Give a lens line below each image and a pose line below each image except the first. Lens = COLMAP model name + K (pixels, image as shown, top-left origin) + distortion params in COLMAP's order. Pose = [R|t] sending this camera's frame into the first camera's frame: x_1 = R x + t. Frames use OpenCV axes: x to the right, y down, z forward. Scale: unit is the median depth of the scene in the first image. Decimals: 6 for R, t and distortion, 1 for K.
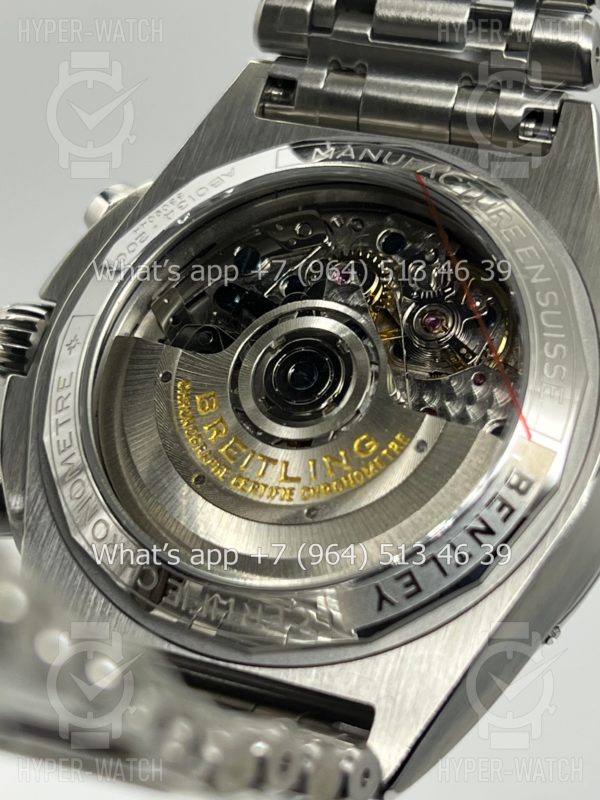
lens RADIAL K [[1930.2, 0, 300.9], [0, 1930.2, 399.9], [0, 0, 1]] dist [0.256411, 0.000000]
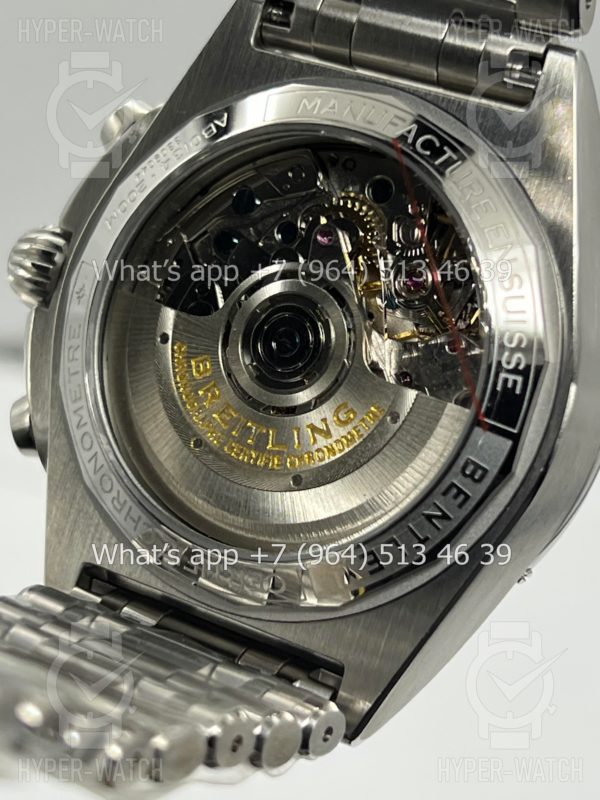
lens RADIAL K [[1930.2, 0, 301.8], [0, 1930.2, 400.2], [0, 0, 1]] dist [0.256411, 0.000000]
pose [[0.990697, -0.002456, -0.136067, 0.147157], [0.041436, 0.957808, 0.284408, -0.271136], [0.129628, -0.287400, 0.948998, -0.008796]]
